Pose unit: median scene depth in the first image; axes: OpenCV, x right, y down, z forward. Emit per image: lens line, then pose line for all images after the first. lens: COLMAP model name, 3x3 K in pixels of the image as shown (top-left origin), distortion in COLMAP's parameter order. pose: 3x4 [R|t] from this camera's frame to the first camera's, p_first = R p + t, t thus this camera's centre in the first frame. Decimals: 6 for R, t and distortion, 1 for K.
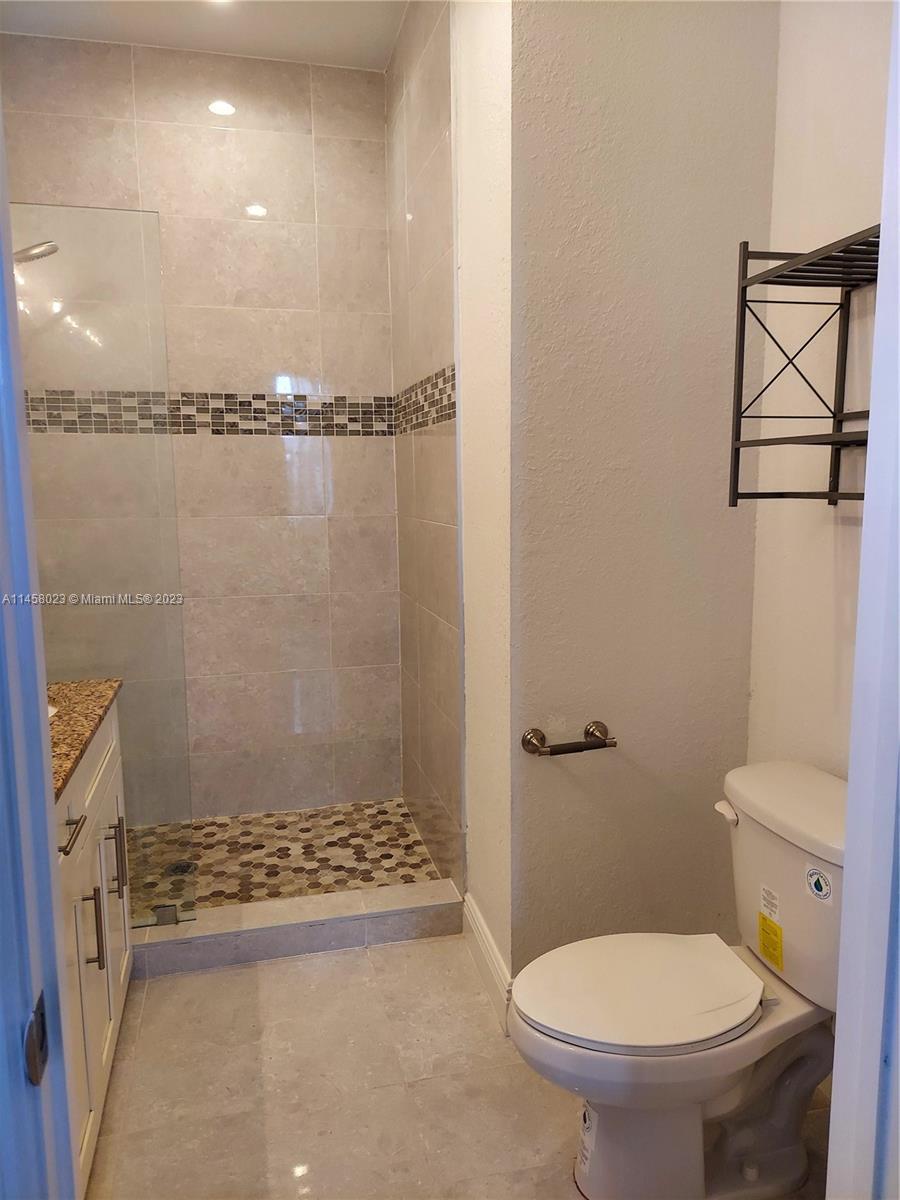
lens RADIAL K [[863.2, 0, 453.3], [0, 863.2, 604.7], [0, 0, 1]] dist [0.093562, -0.103967]
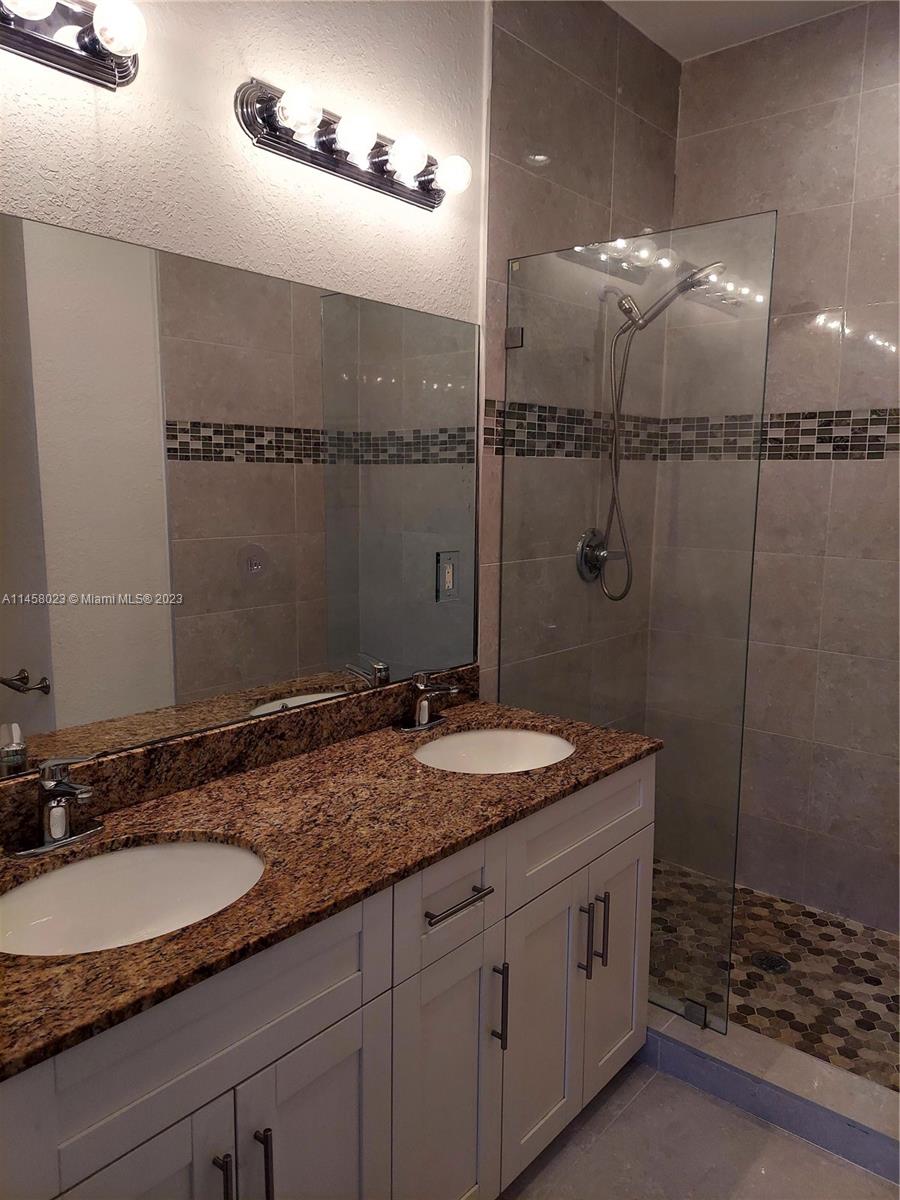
lens RADIAL K [[863.2, 0, 453.3], [0, 863.2, 604.7], [0, 0, 1]] dist [0.093562, -0.103967]
pose [[0.589604, 0.139572, -0.795542, 0.144965], [-0.134262, 0.988189, 0.073864, -0.069733], [0.796455, 0.063260, 0.601380, 0.199658]]
